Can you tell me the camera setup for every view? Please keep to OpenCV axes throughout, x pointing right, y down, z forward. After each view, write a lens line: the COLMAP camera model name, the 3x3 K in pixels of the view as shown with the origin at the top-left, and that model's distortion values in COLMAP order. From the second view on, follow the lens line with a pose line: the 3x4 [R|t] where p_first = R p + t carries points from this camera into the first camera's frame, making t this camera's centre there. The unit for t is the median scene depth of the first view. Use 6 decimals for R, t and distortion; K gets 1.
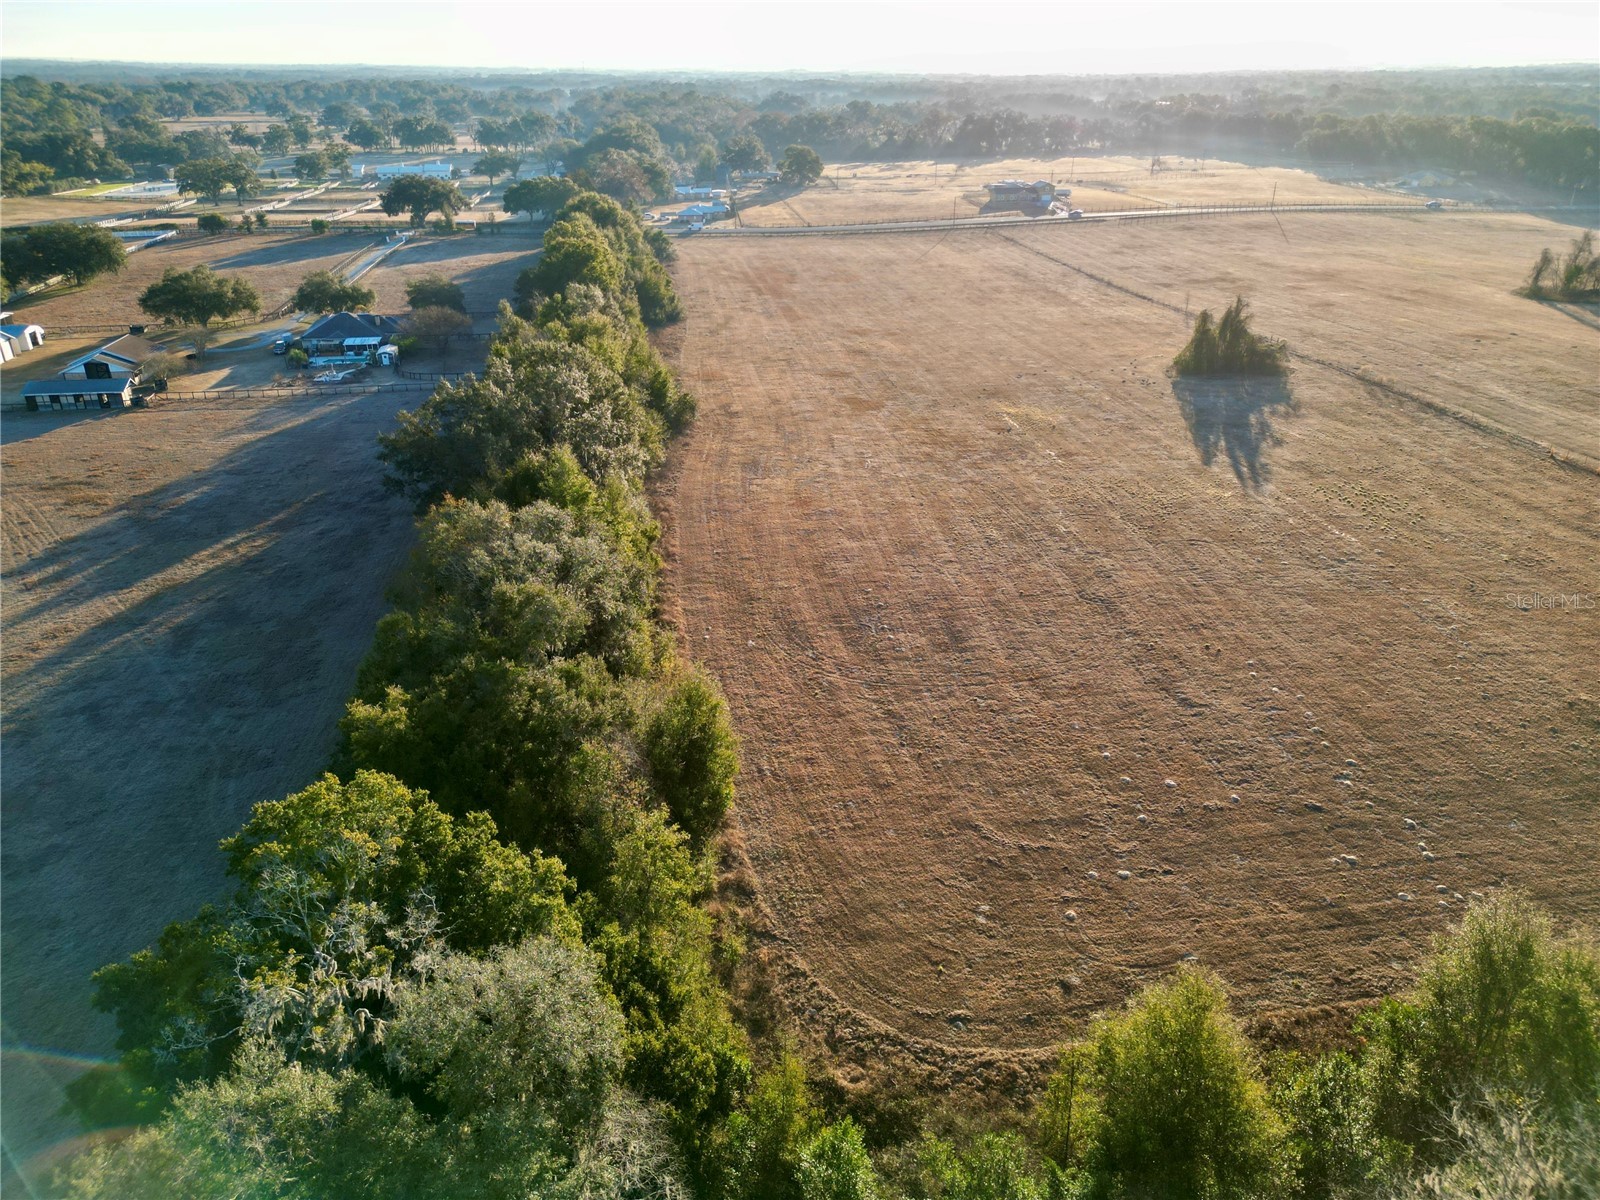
lens RADIAL K [[1121.5, 0, 804.4], [0, 1121.5, 605.1], [0, 0, 1]] dist [0.075613, -0.067631]
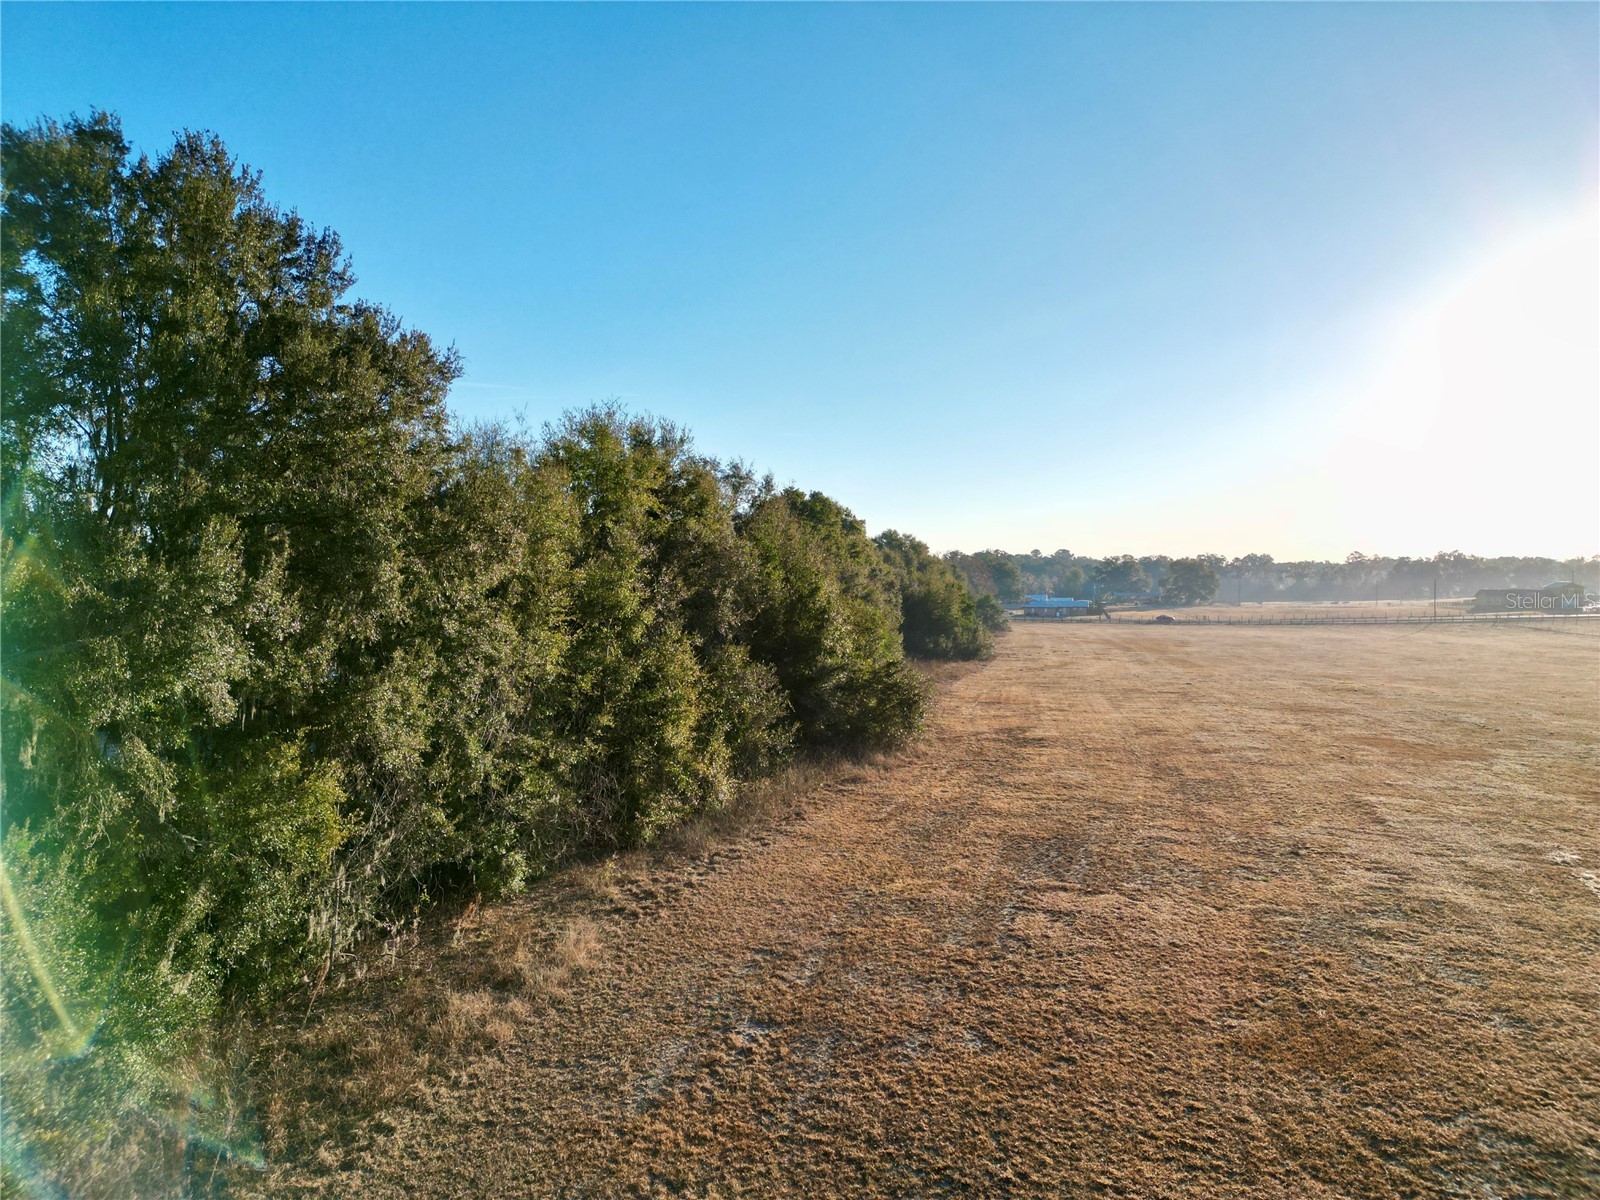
lens RADIAL K [[1098.1, 0, 782.5], [0, 1098.1, 633.7], [0, 0, 1]] dist [0.093996, -0.093787]
pose [[0.940074, 0.012097, -0.340755, -0.013783], [-0.141744, 0.922790, -0.358285, -0.051314], [0.310111, 0.385114, 0.869206, 0.543395]]
